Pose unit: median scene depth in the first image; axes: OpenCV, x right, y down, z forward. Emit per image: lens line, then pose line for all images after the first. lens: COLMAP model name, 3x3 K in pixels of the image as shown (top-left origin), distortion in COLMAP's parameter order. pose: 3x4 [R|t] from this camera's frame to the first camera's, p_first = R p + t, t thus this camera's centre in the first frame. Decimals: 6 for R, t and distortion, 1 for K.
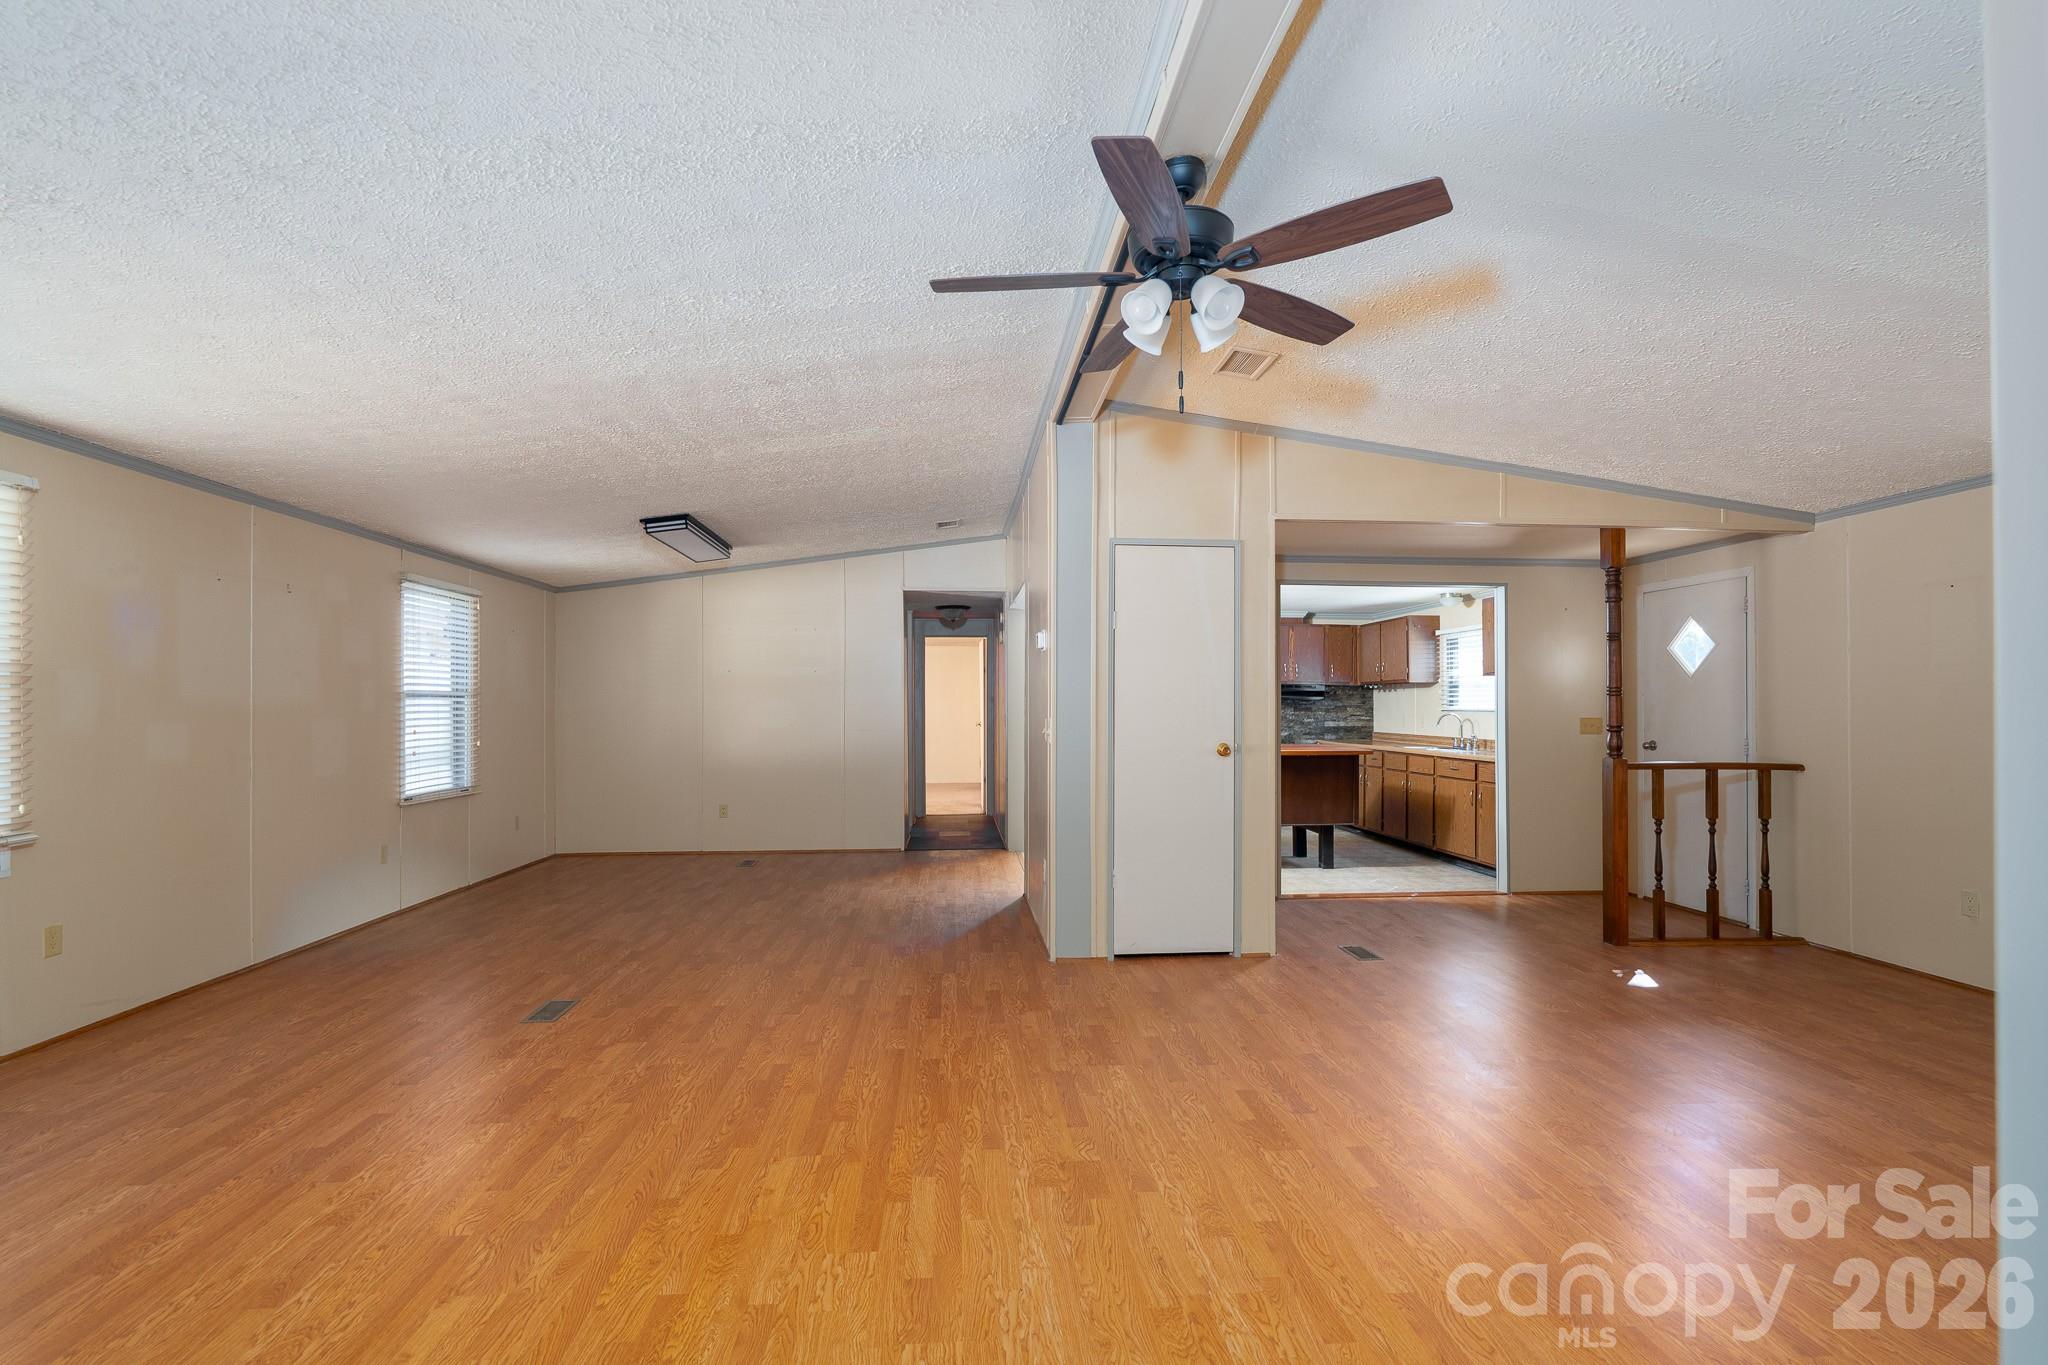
lens RADIAL K [[986.3, 0, 1072.1], [0, 986.3, 709.6], [0, 0, 1]] dist [0.000108, 0.000127]
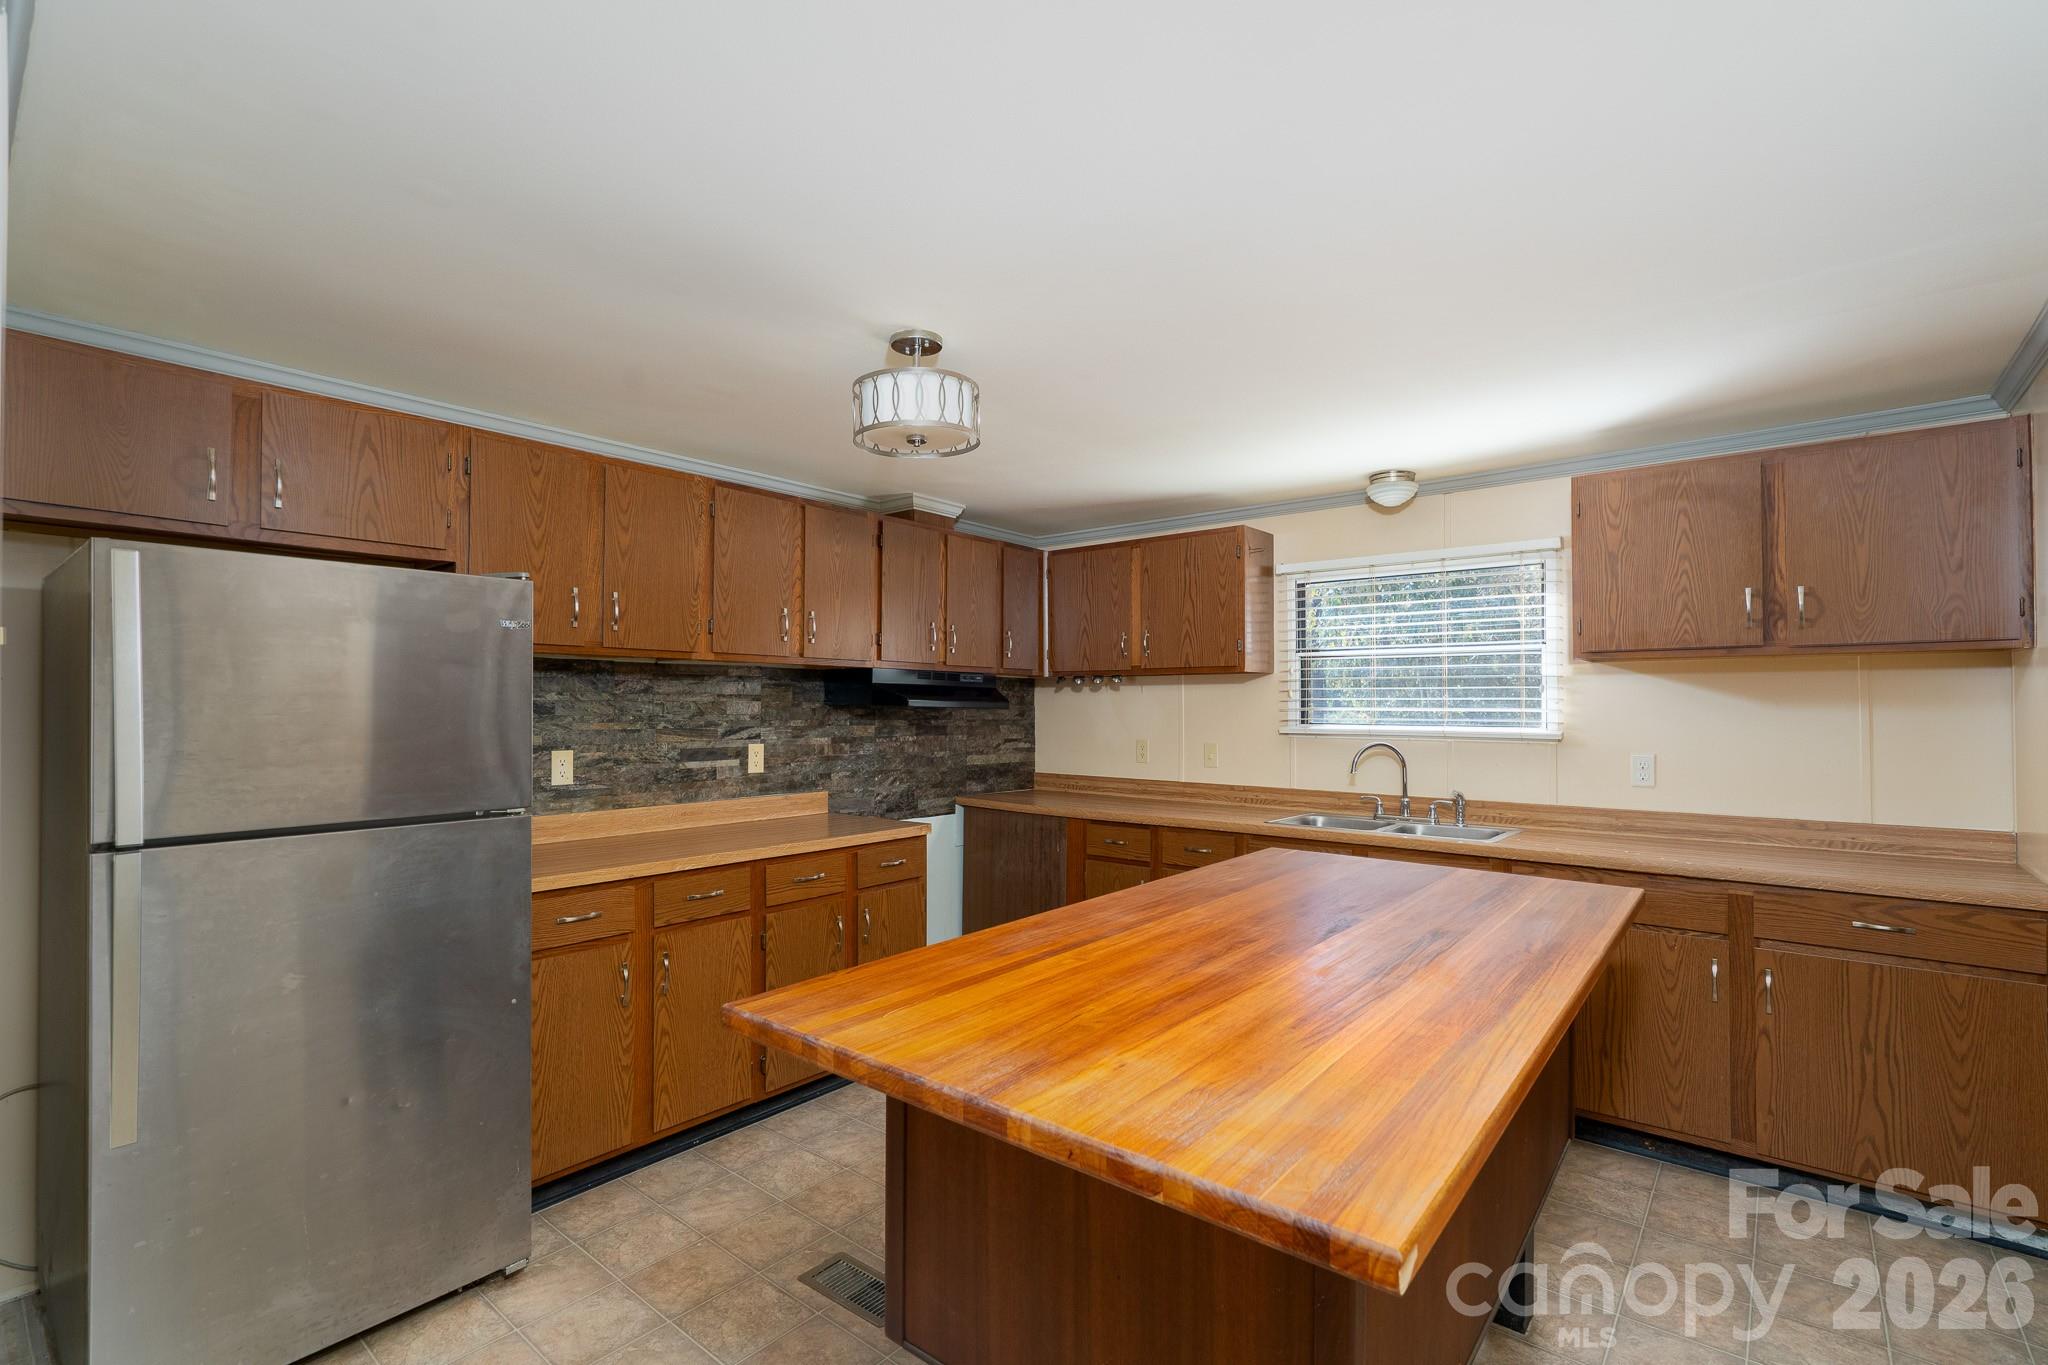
lens RADIAL K [[929.6, 0, 1011.4], [0, 929.6, 693.2], [0, 0, 1]] dist [-0.006041, 0.001560]
pose [[0.714377, 0.007968, 0.699715, -0.038321], [0.001678, 0.999913, -0.013100, -0.013712], [-0.699759, 0.010533, 0.714302, 0.835338]]
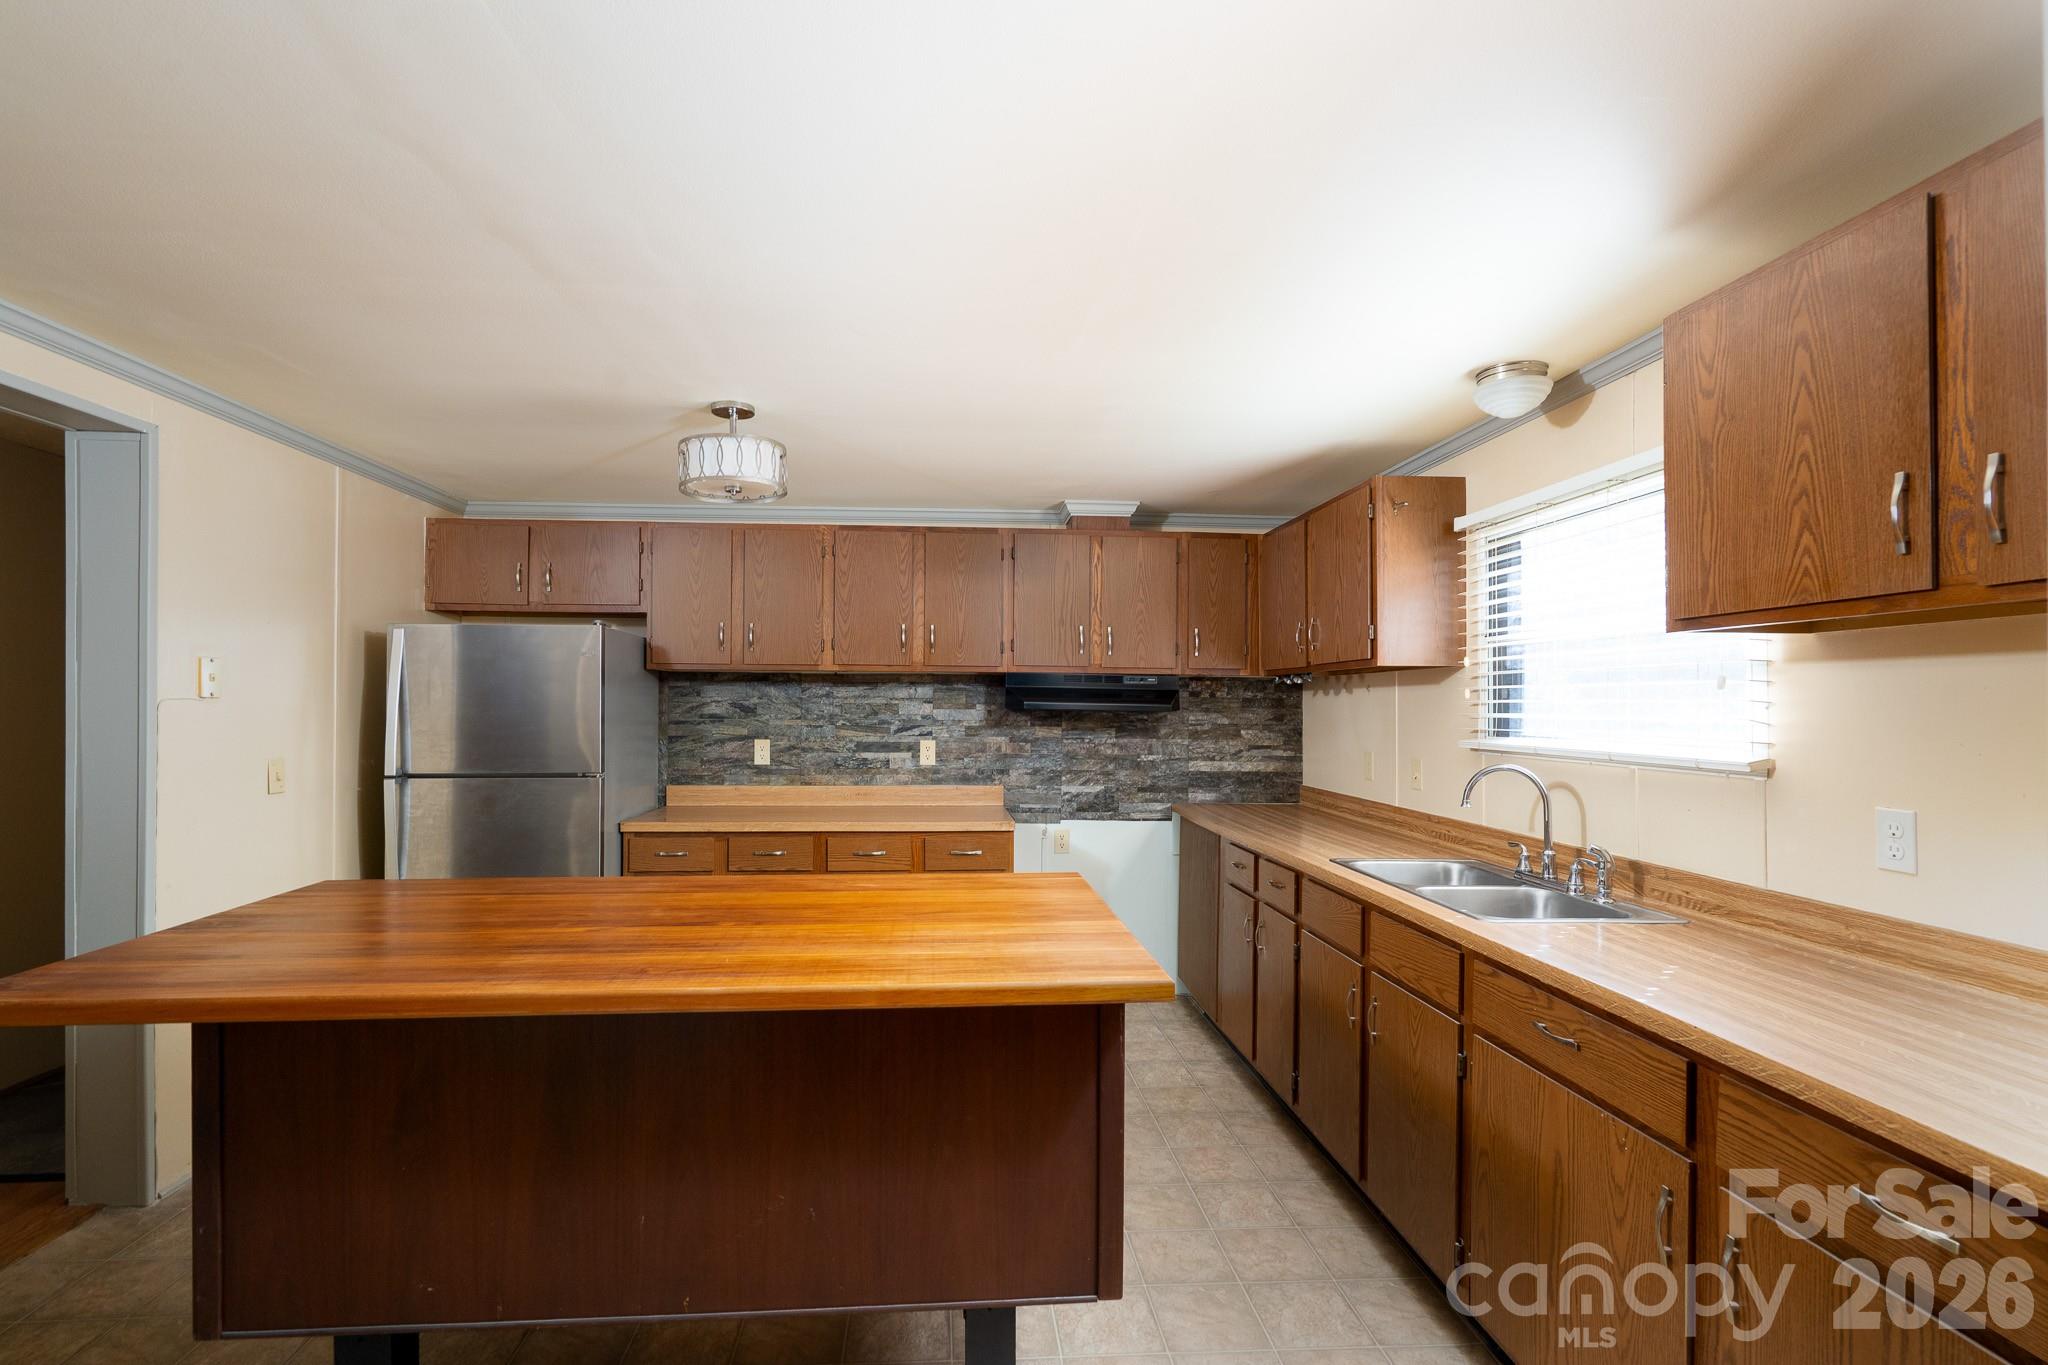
lens RADIAL K [[955.3, 0, 1043.2], [0, 955.3, 695.7], [0, 0, 1]] dist [-0.001118, 0.000147]
pose [[0.999498, 0.002321, -0.031610, 0.253223], [-0.002680, 0.999932, -0.011317, -0.014430], [0.031582, 0.011396, 0.999436, 0.712137]]
